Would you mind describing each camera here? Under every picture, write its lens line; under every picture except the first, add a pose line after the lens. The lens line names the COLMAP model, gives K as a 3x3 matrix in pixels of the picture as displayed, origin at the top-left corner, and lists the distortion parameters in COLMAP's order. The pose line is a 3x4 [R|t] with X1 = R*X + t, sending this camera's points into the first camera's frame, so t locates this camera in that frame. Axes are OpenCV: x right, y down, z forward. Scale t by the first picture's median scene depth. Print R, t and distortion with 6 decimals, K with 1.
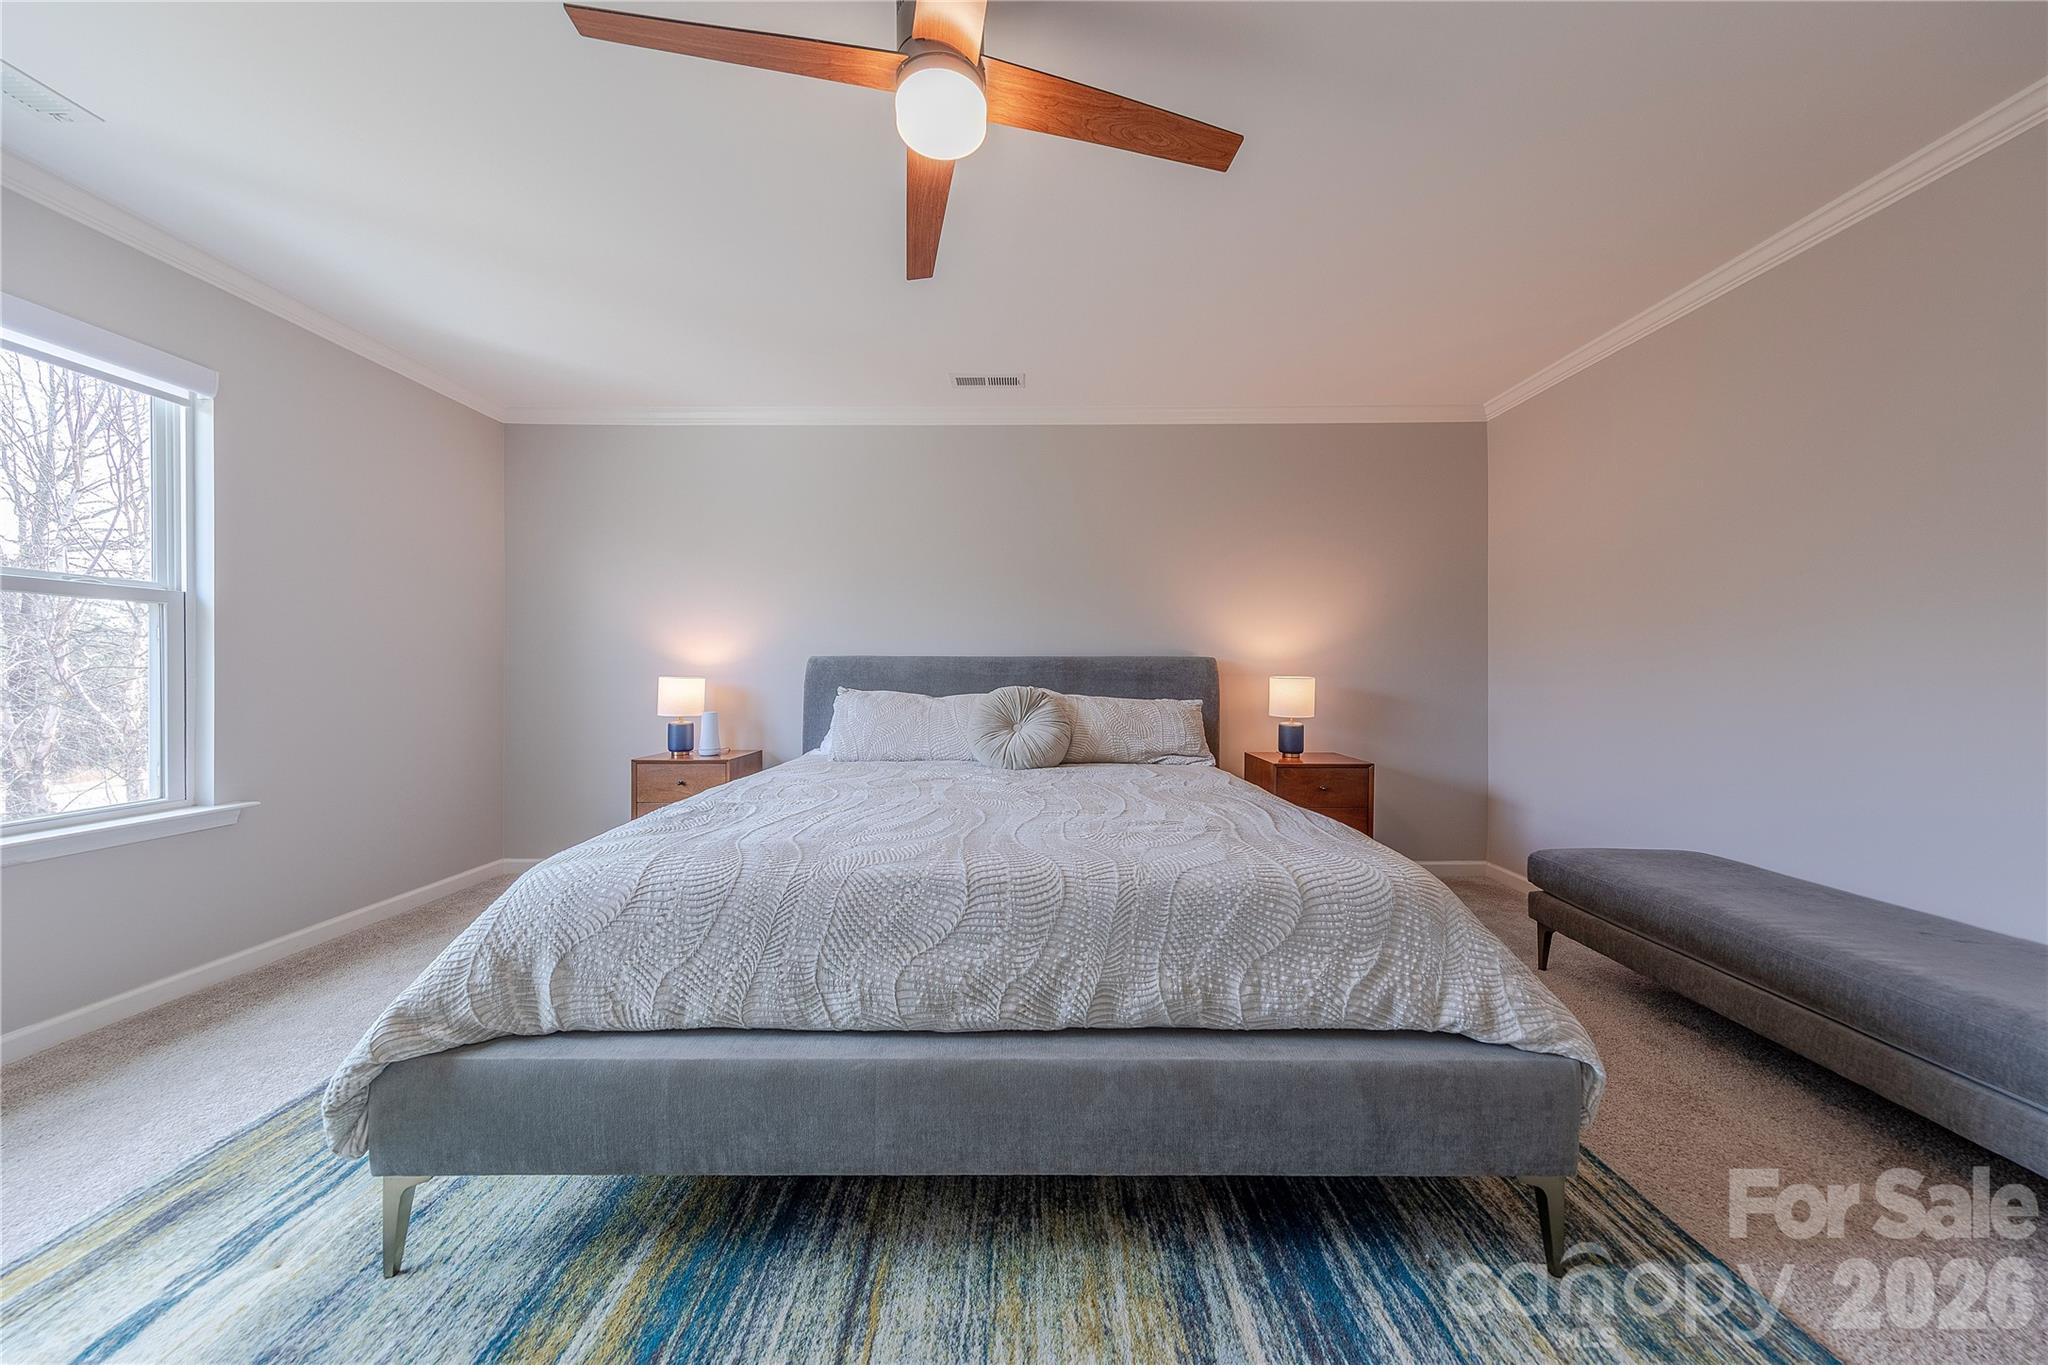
lens RADIAL K [[650.2, 0, 1019.7], [0, 650.2, 681.0], [0, 0, 1]] dist [0.007937, -0.000498]
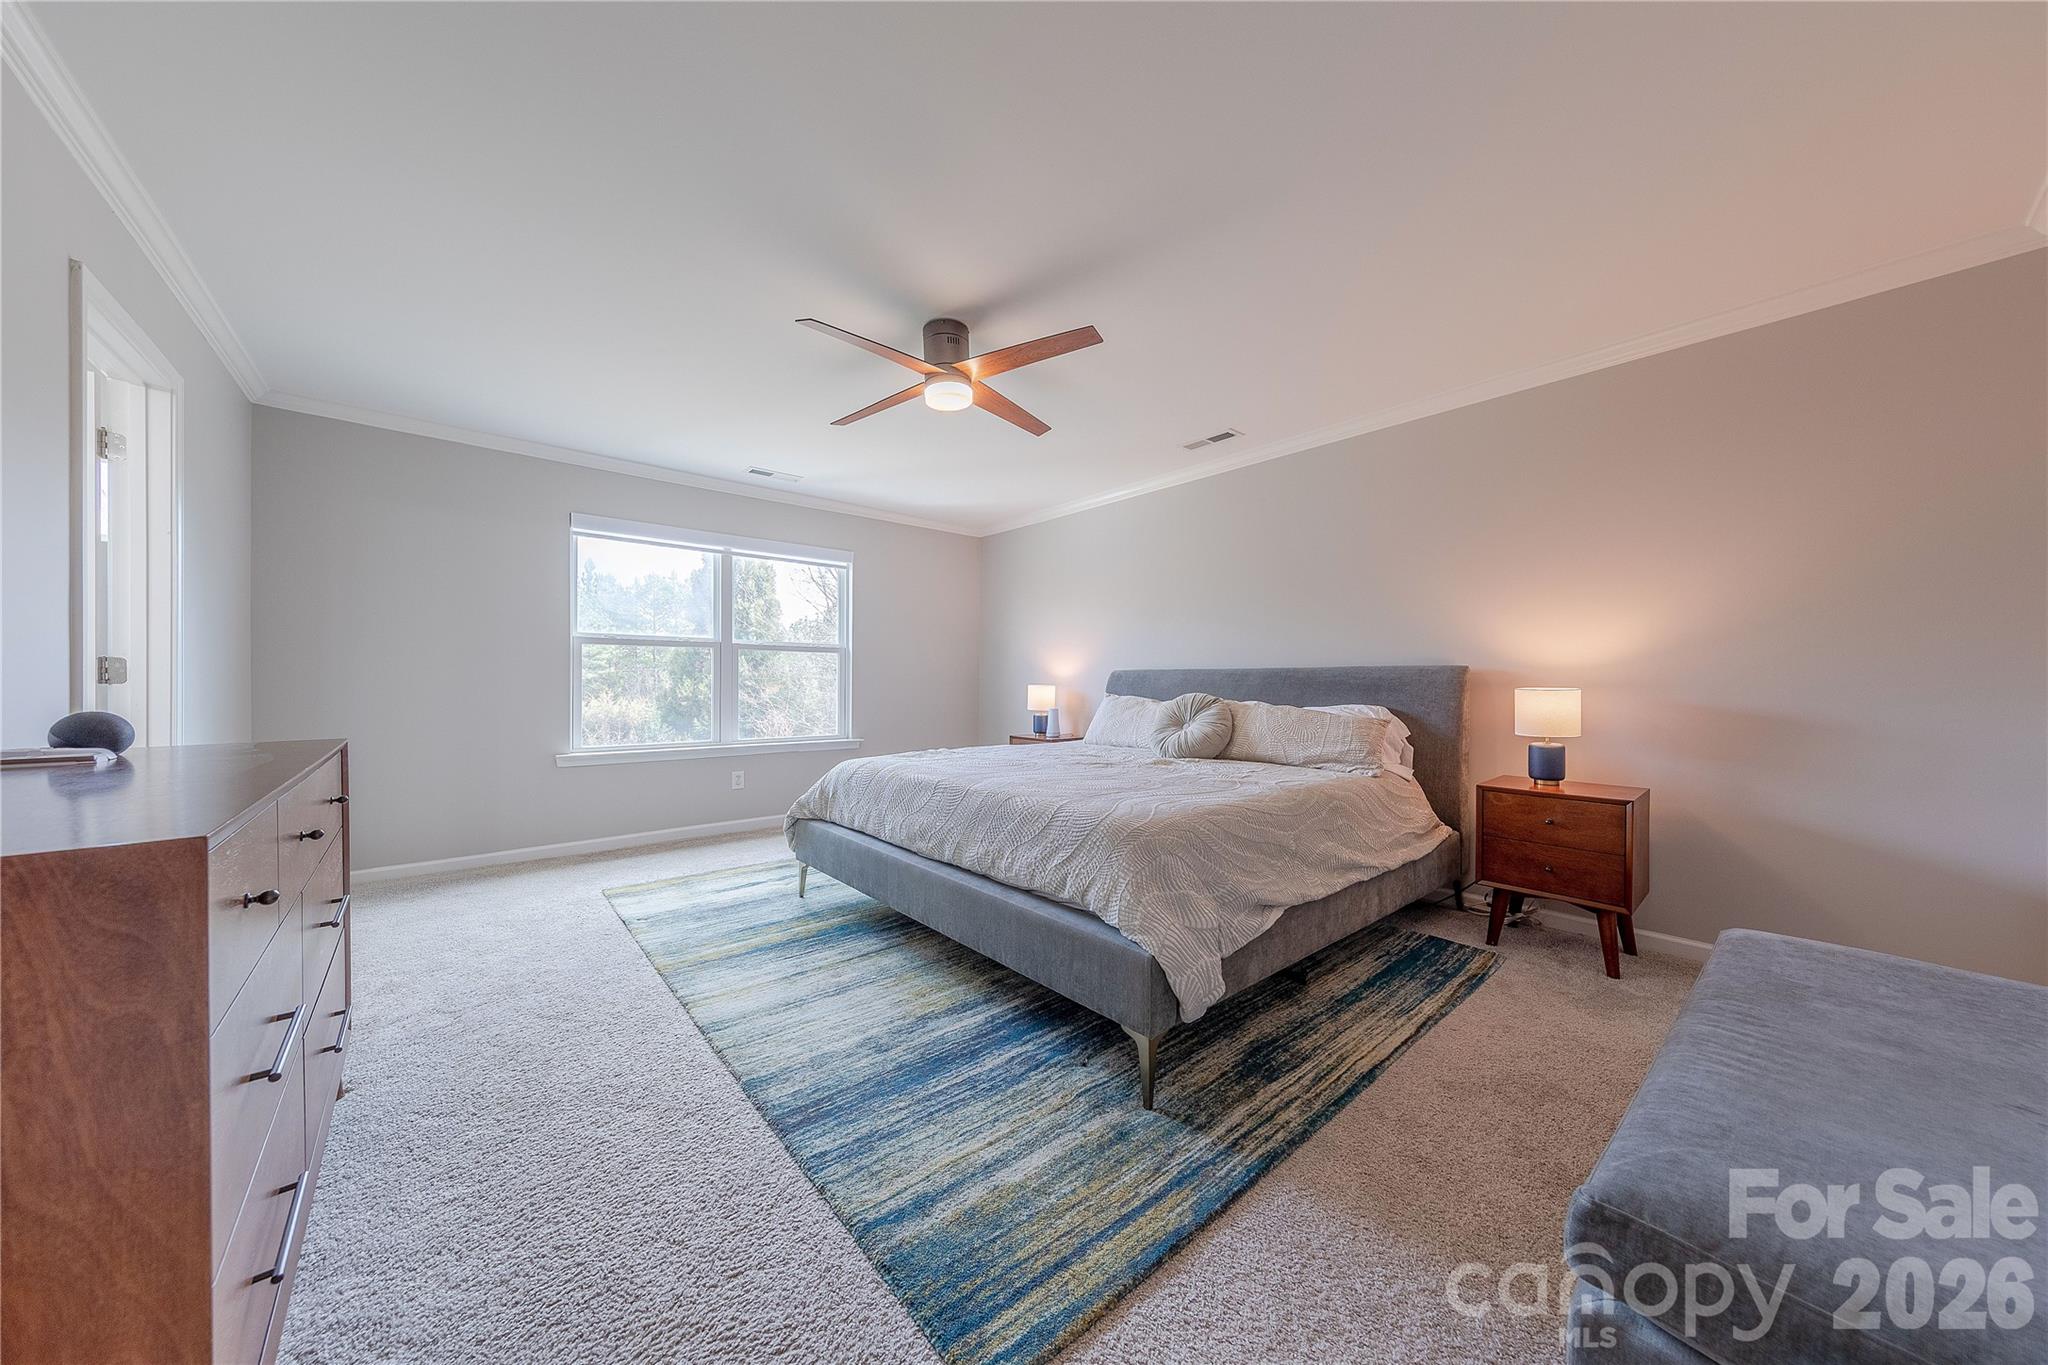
lens RADIAL K [[650.2, 0, 1021.5], [0, 650.2, 682.7], [0, 0, 1]] dist [0.007937, -0.000498]
pose [[0.664675, 0.000167, -0.747133, 0.870378], [-0.012194, 0.999869, -0.010625, 0.006464], [0.747033, 0.016173, 0.664590, -0.074905]]
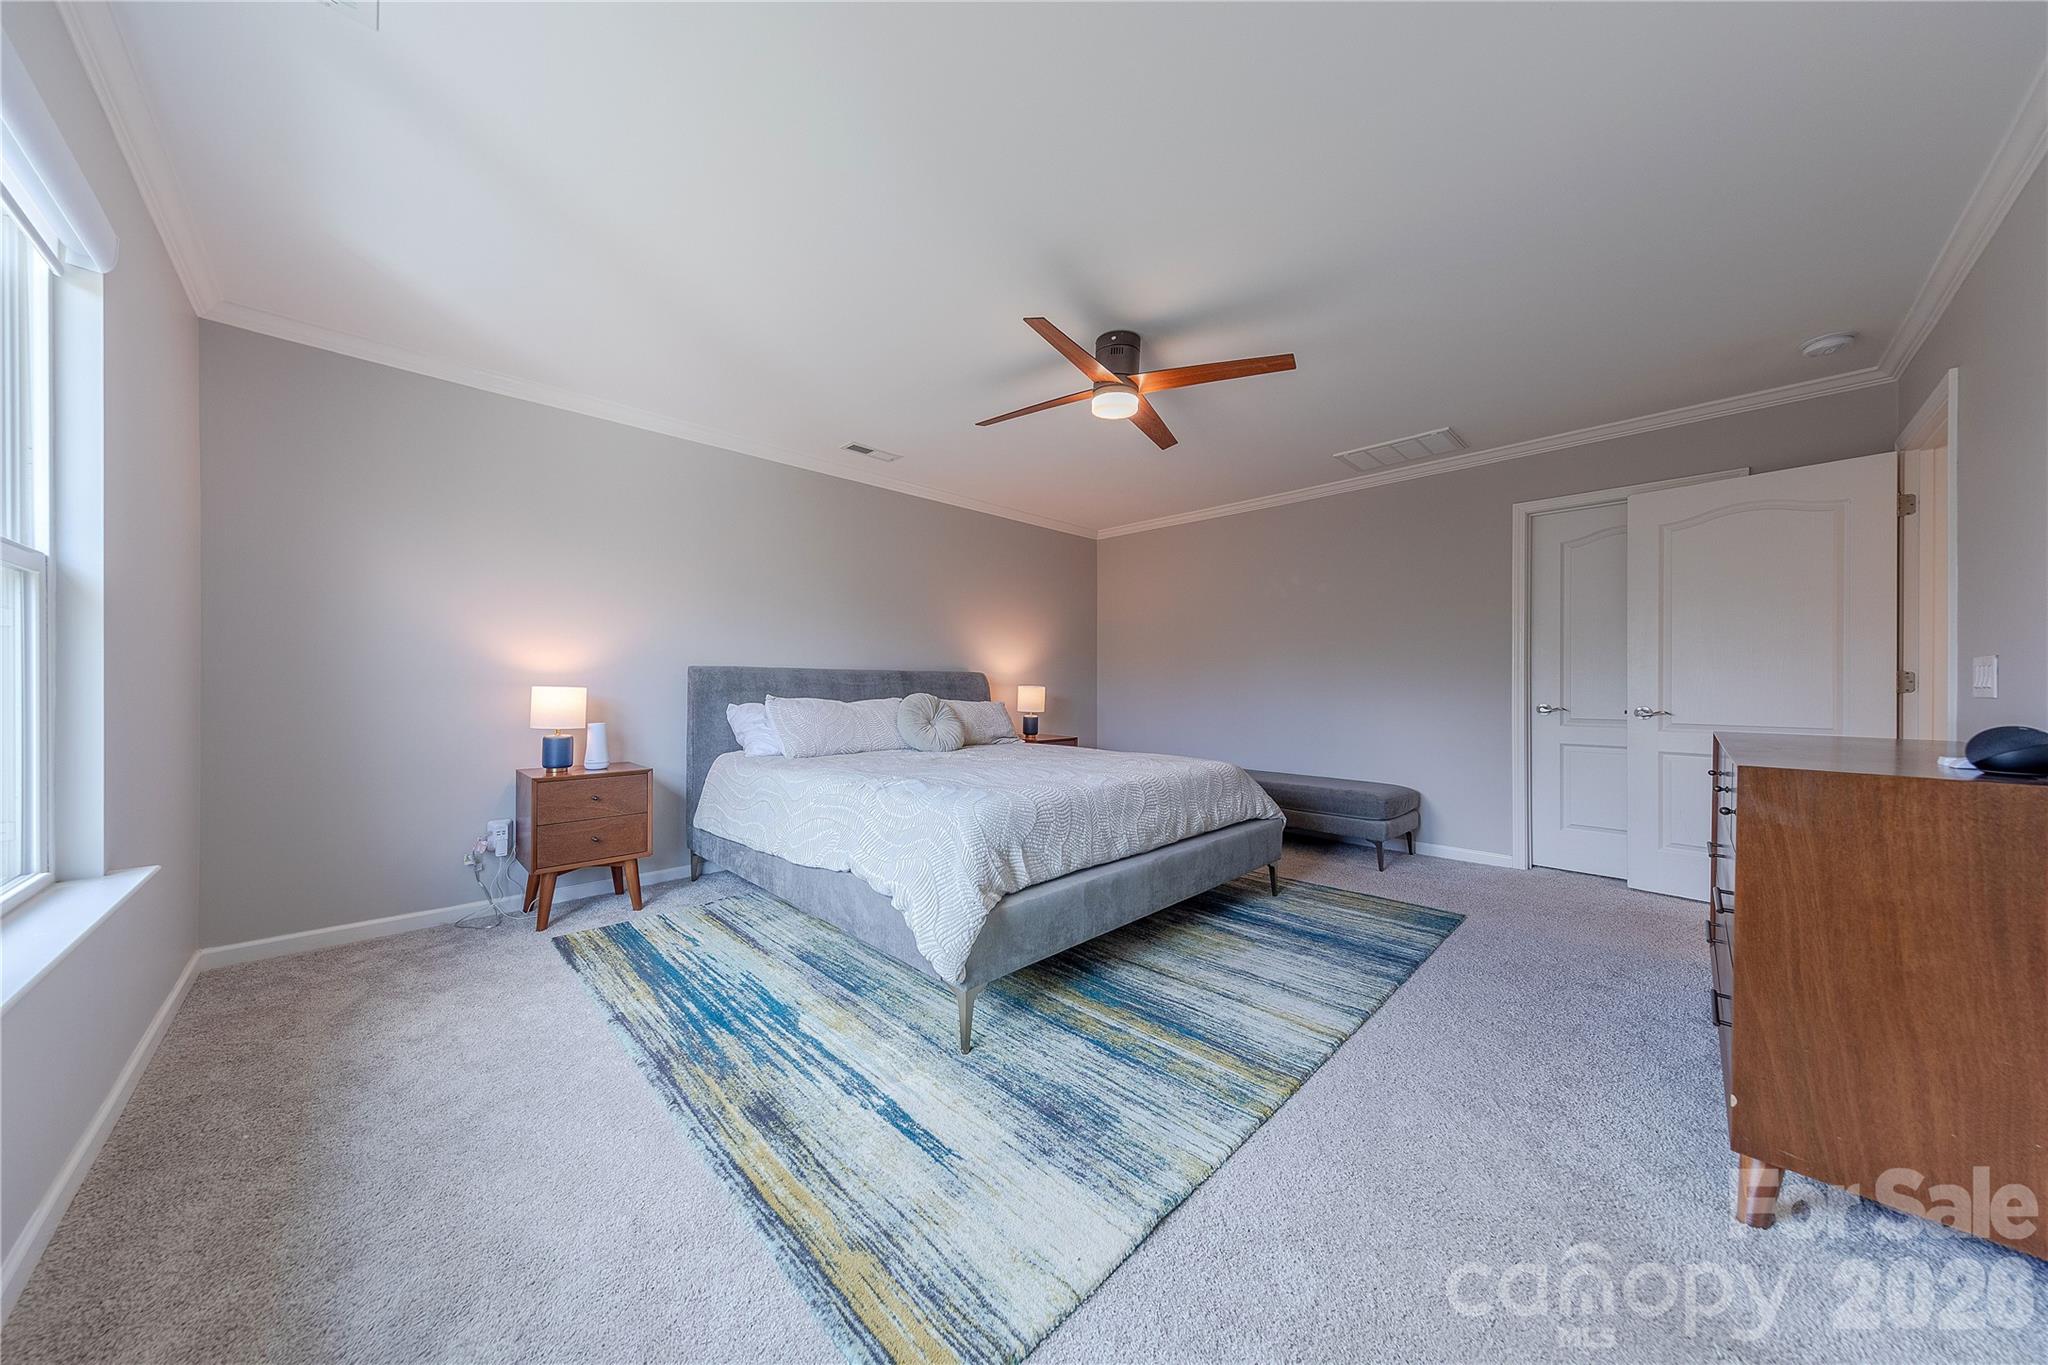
lens RADIAL K [[650.2, 0, 998.4], [0, 650.2, 690.6], [0, 0, 1]] dist [0.007937, -0.000498]
pose [[0.727054, -0.004830, 0.686564, -1.025497], [0.002946, 0.999988, 0.003916, -0.002126], [-0.686574, -0.000824, 0.727059, -0.119414]]
